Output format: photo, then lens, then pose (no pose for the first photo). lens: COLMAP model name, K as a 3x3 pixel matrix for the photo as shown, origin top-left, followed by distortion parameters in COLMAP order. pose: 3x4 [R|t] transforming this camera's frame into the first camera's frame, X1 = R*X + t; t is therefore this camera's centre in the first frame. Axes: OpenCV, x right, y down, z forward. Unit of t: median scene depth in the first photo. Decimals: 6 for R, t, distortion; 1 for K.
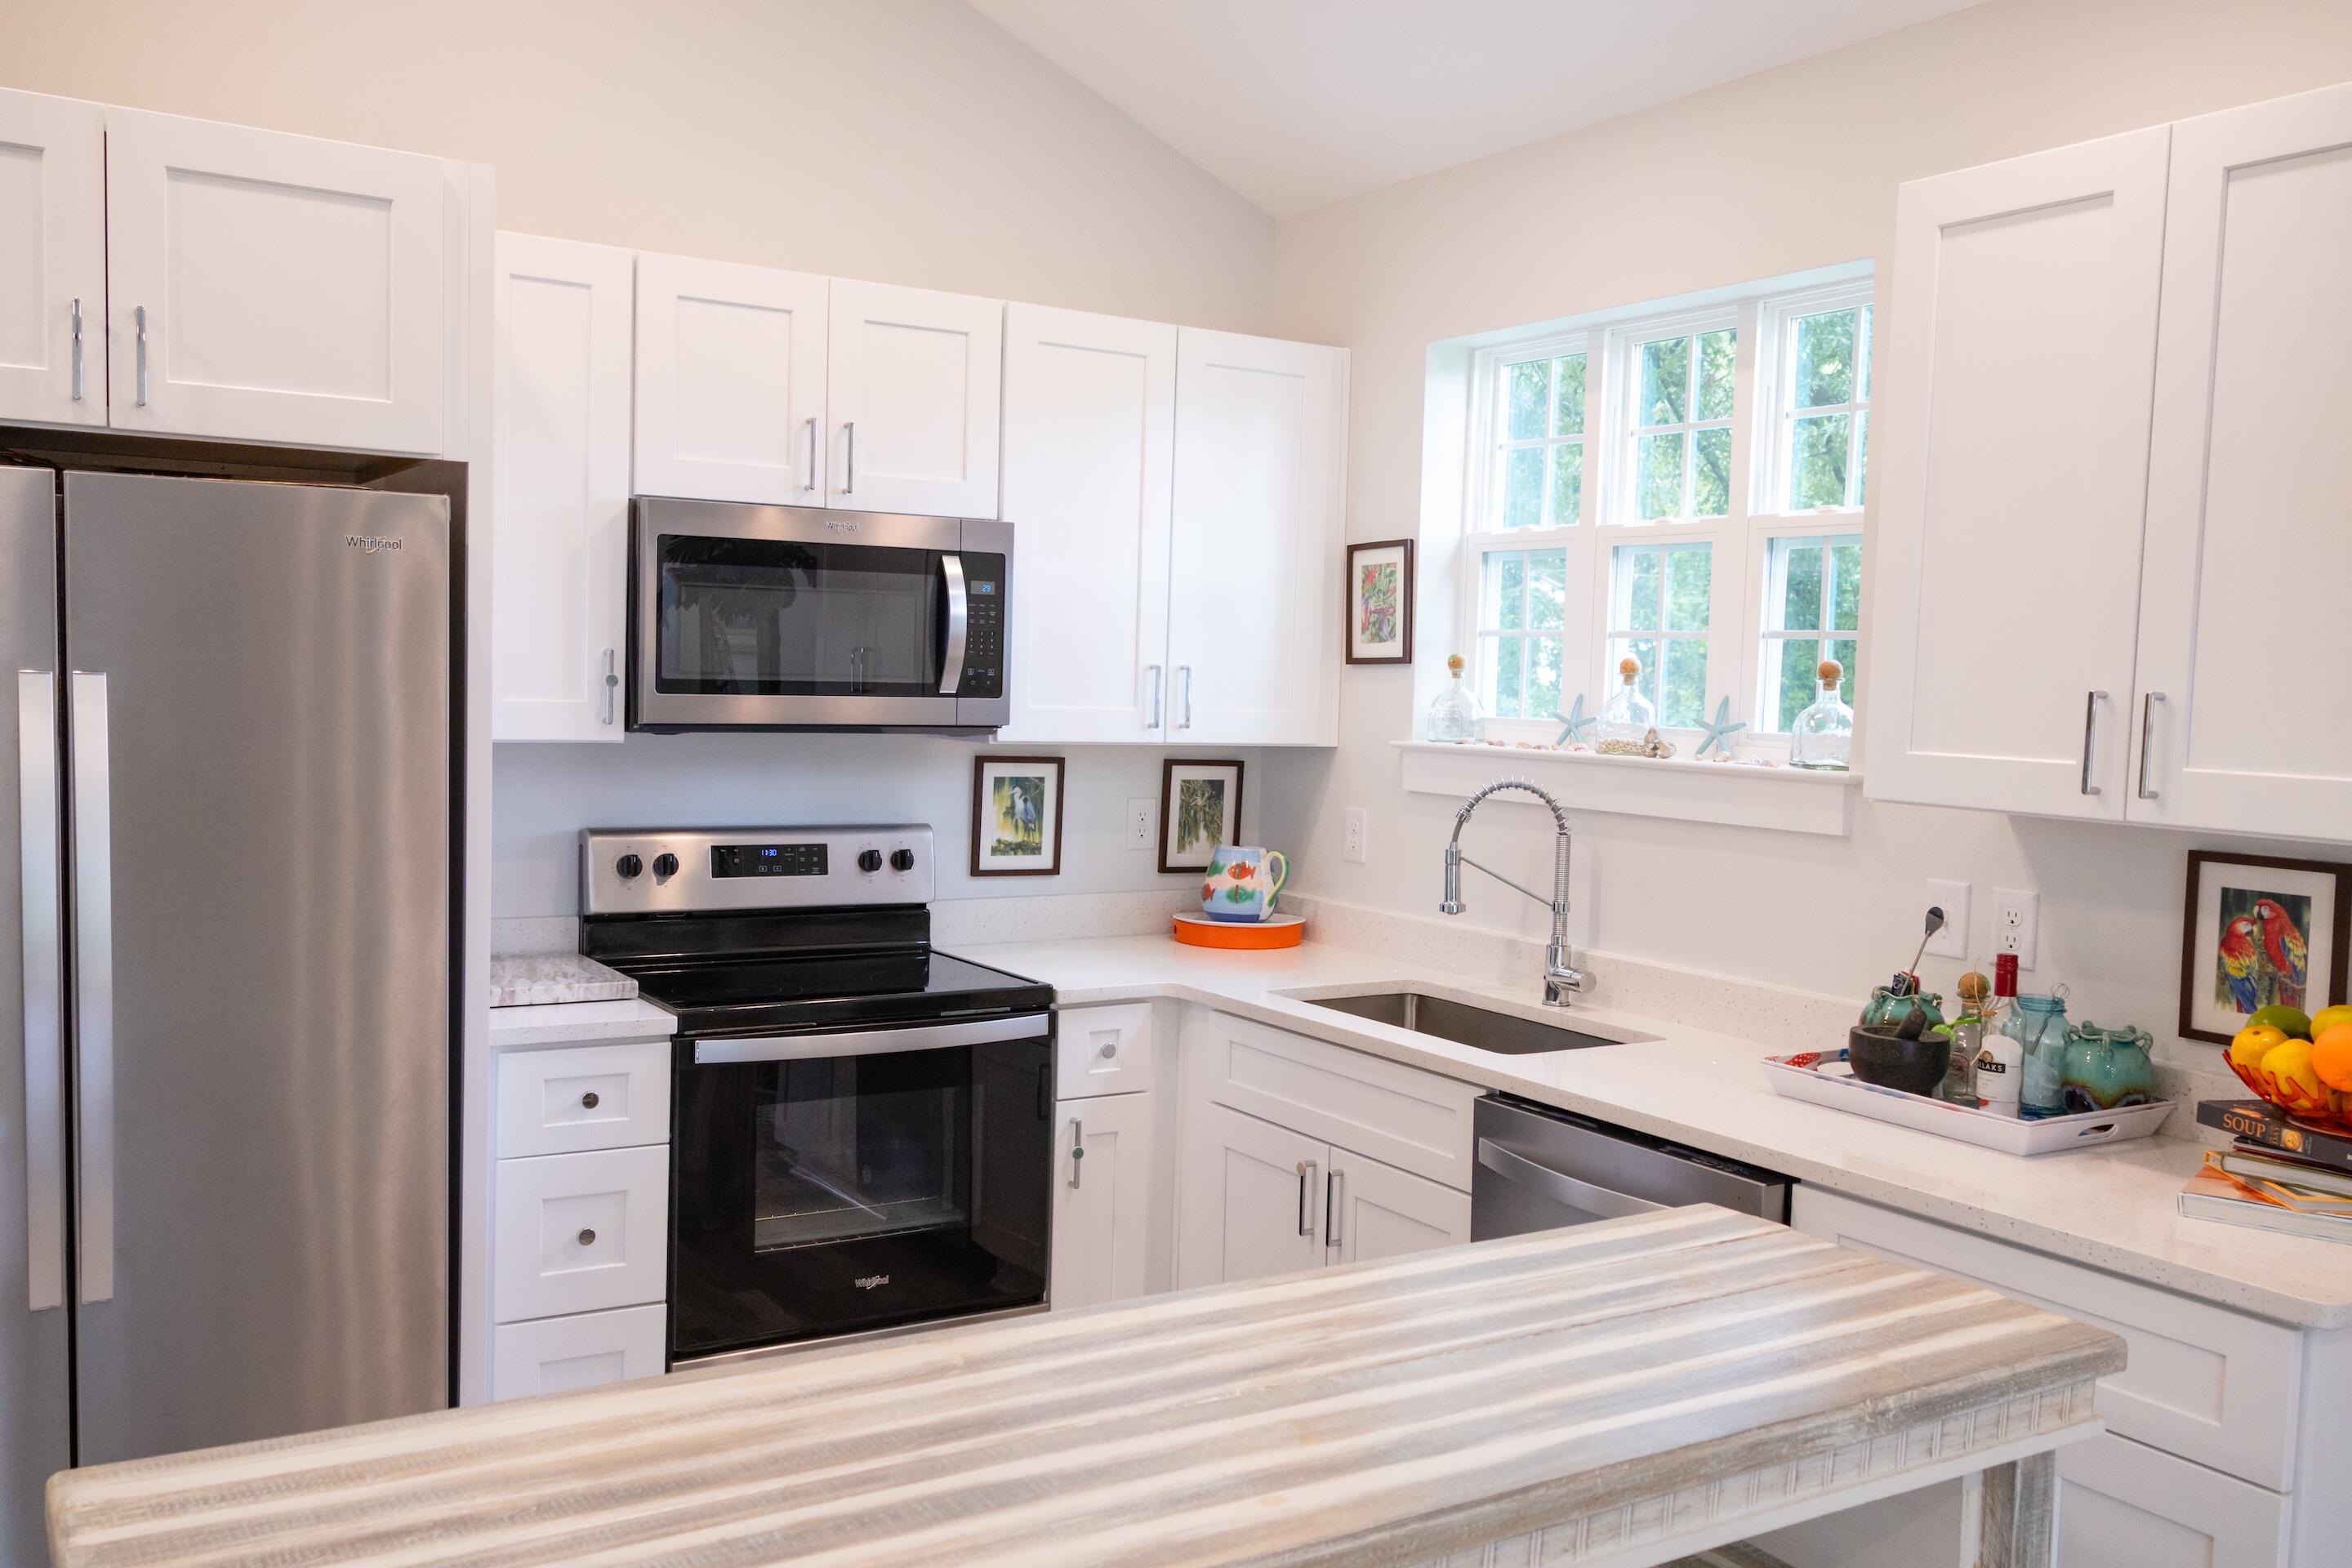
lens RADIAL K [[2022.6, 0, 1233.8], [0, 2022.6, 794.4], [0, 0, 1]] dist [0.001386, 0.028706]
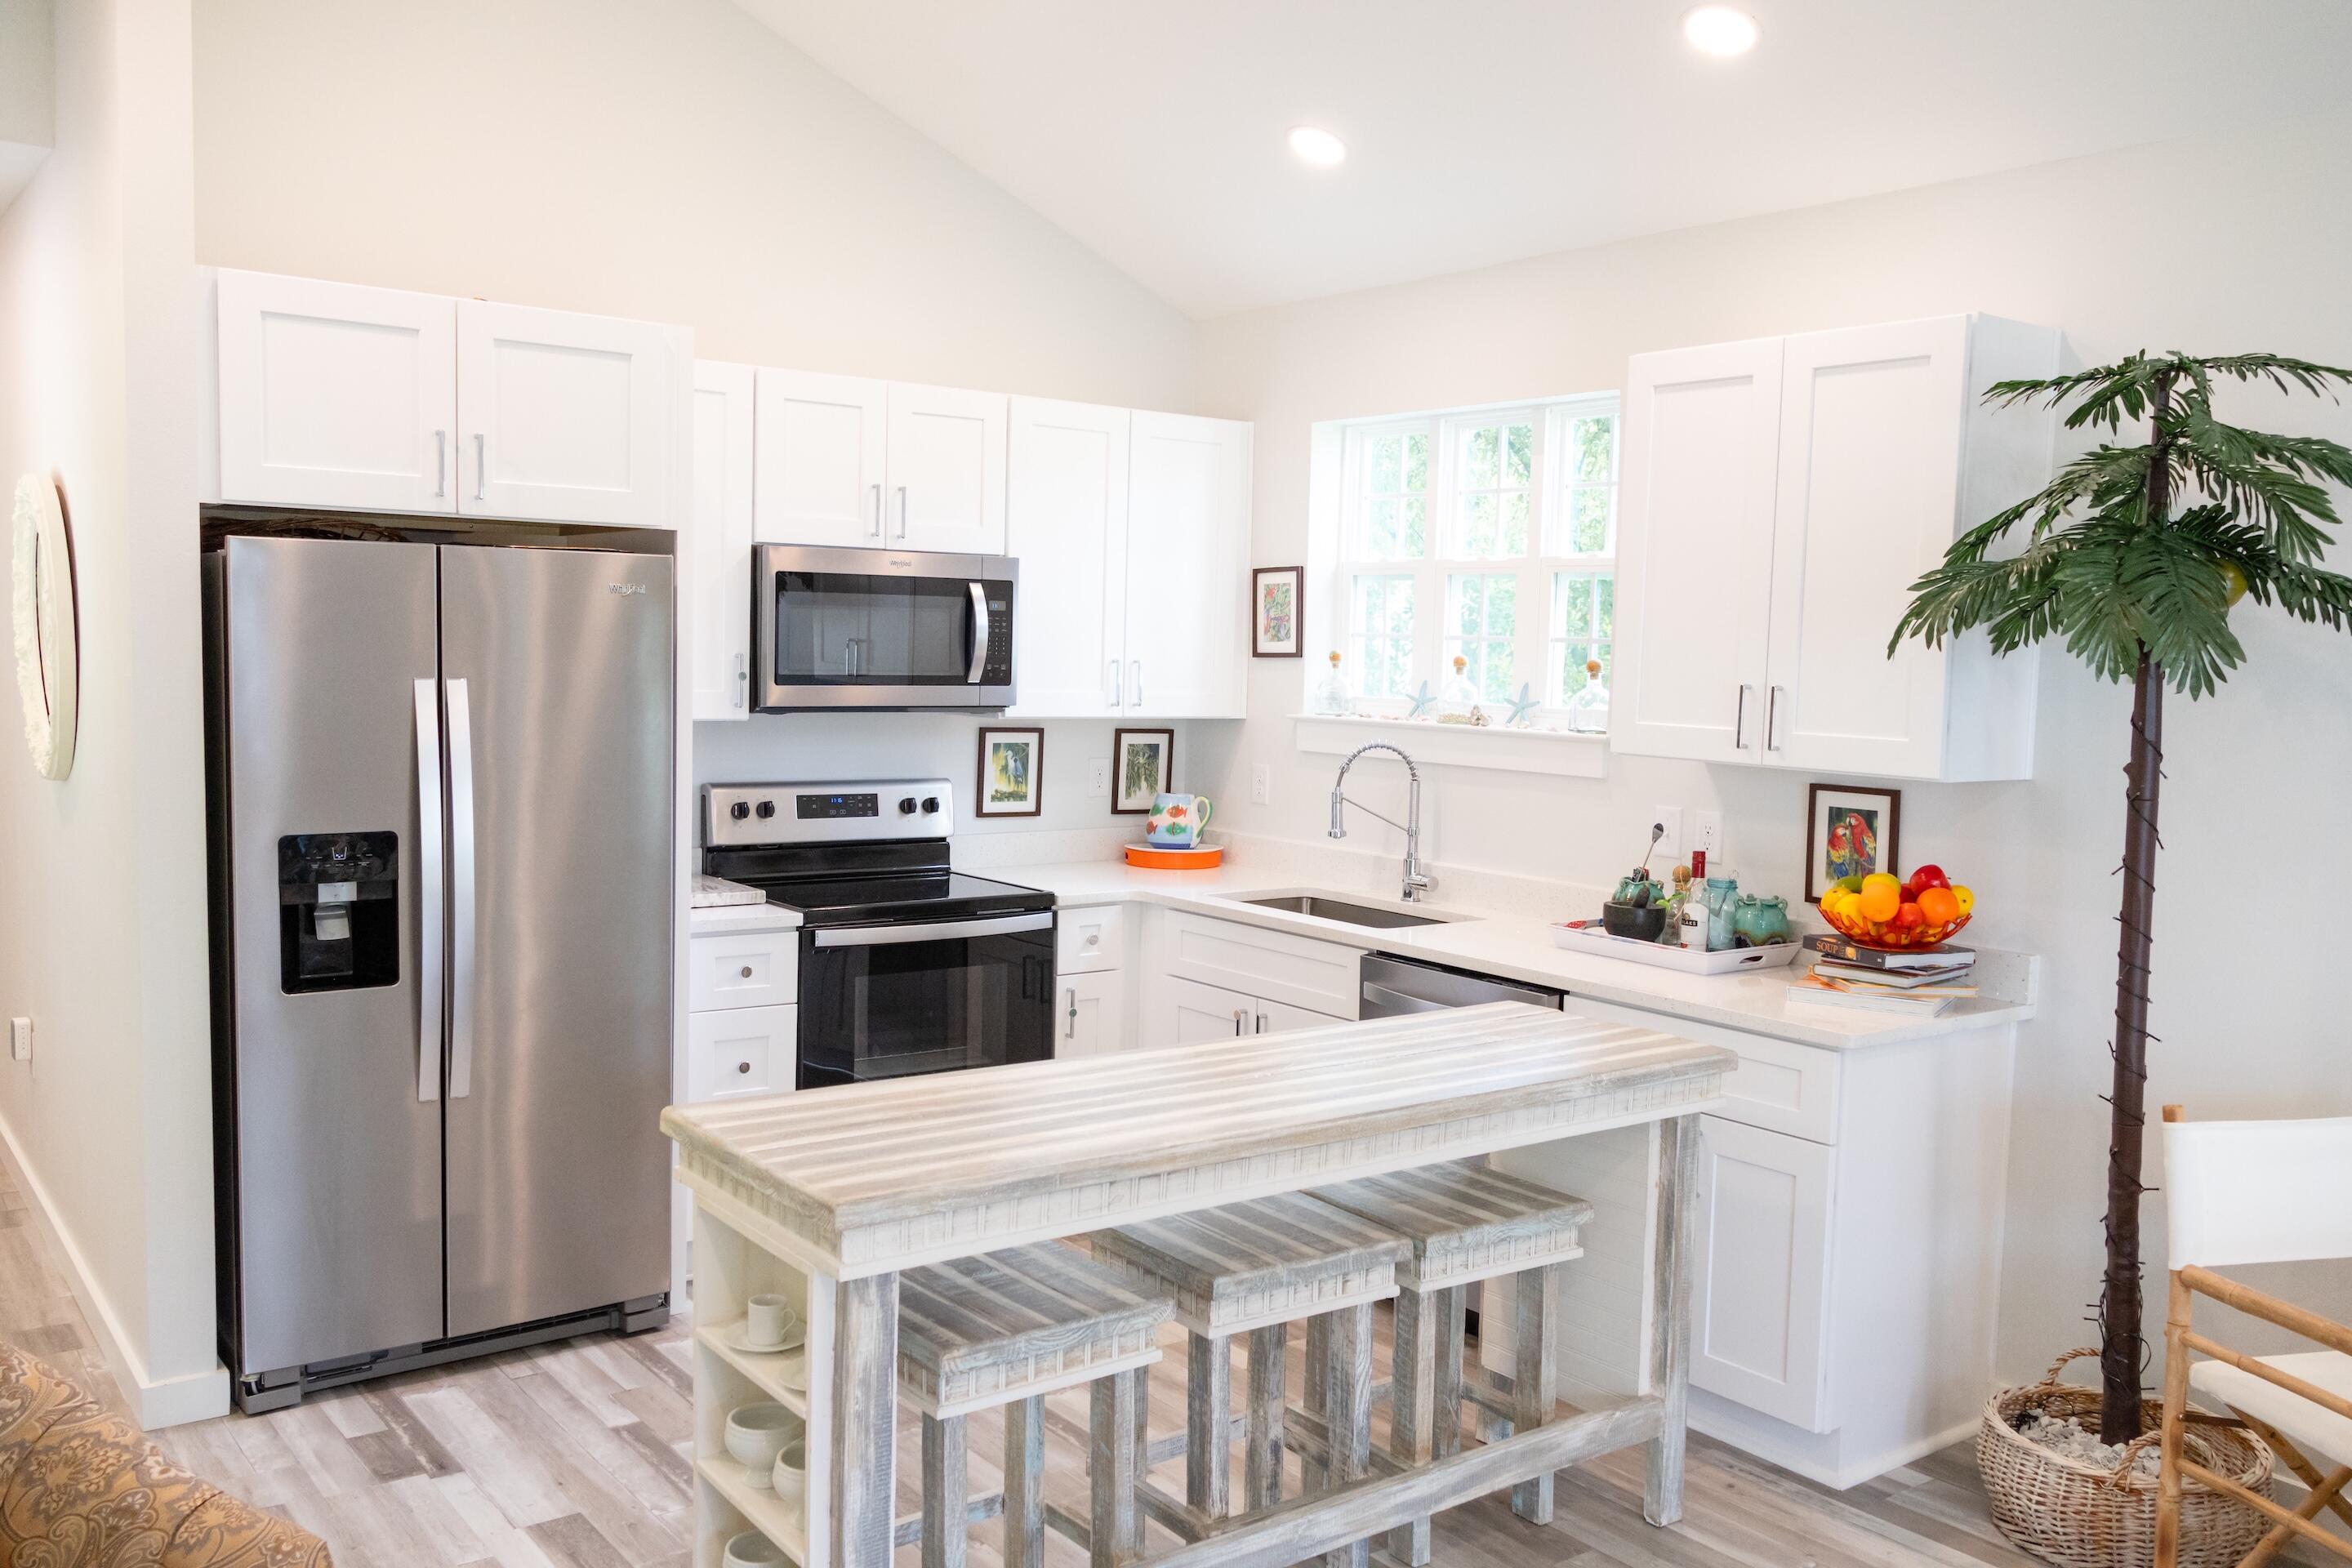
lens RADIAL K [[2022.6, 0, 1291.5], [0, 2022.6, 799.2], [0, 0, 1]] dist [0.001386, 0.028706]
pose [[0.993719, -0.010877, 0.111371, -0.077709], [0.008625, 0.999749, 0.020682, 0.002740], [-0.111568, -0.019592, 0.993564, -0.381664]]
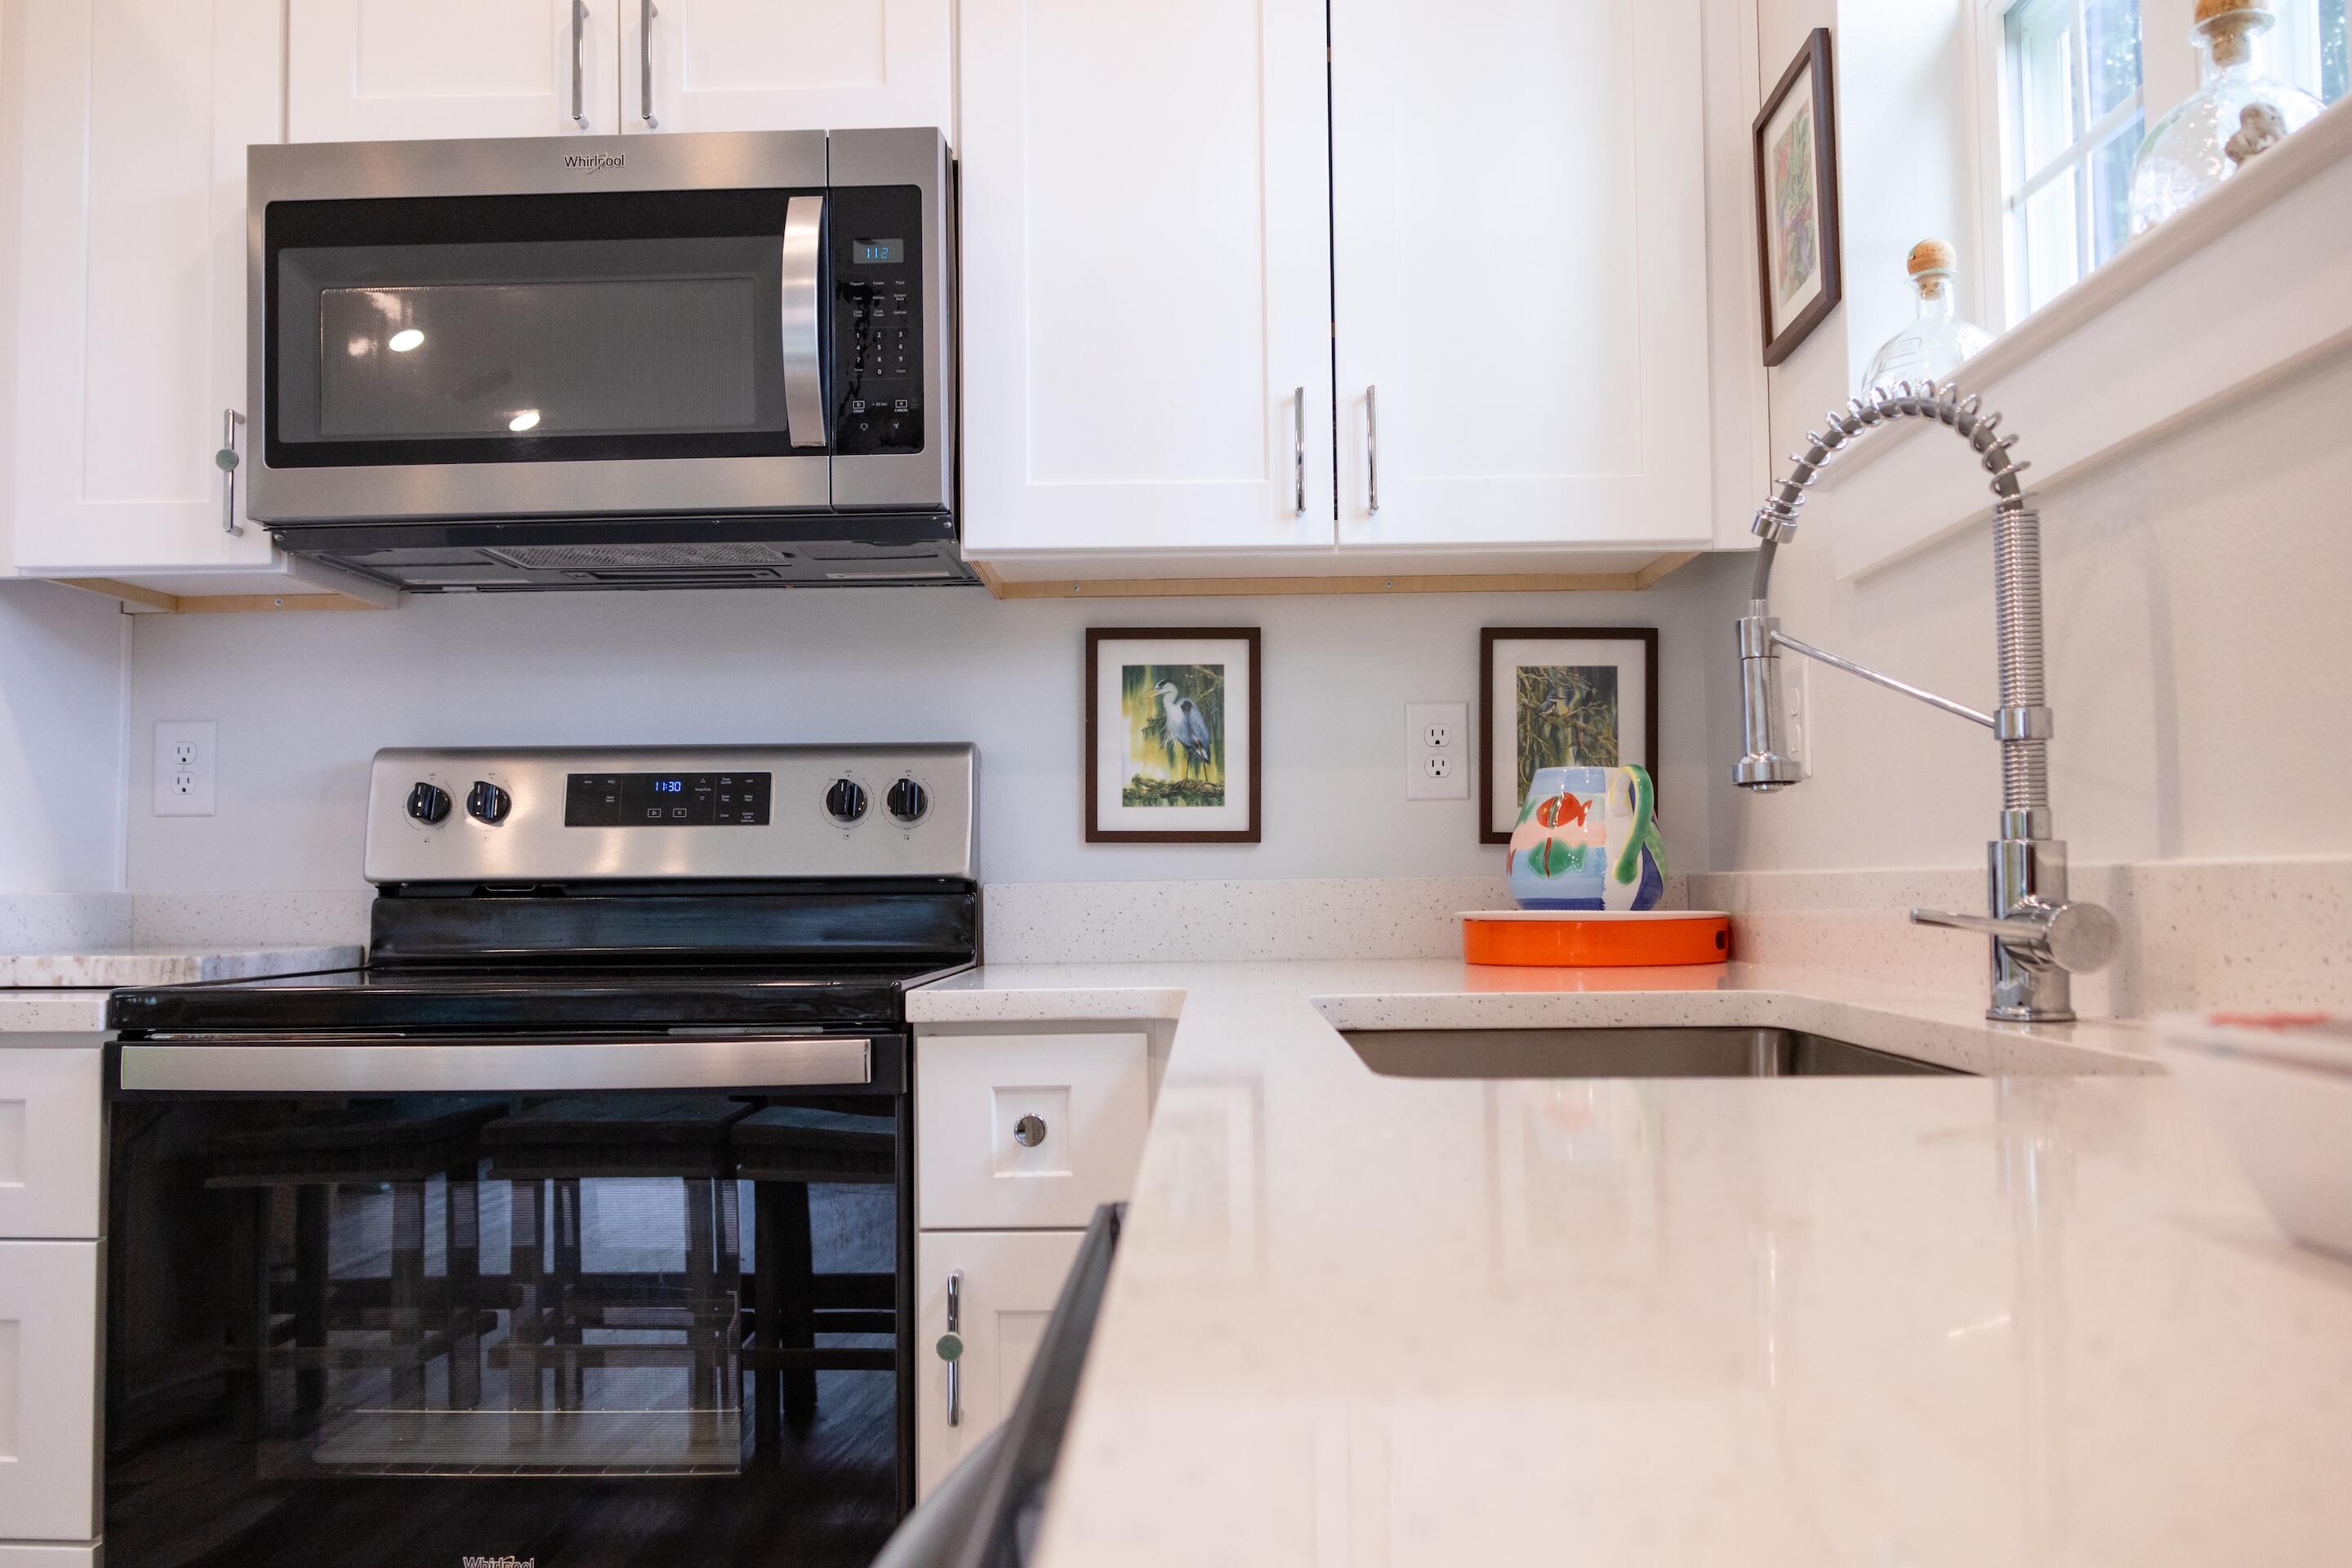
lens RADIAL K [[2022.6, 0, 1183.5], [0, 2022.6, 772.0], [0, 0, 1]] dist [0.001386, 0.028706]
pose [[0.820866, -0.078280, -0.565731, 0.228654], [0.002625, 0.991069, -0.133324, 0.103709], [0.571115, 0.107956, 0.813740, 0.603489]]
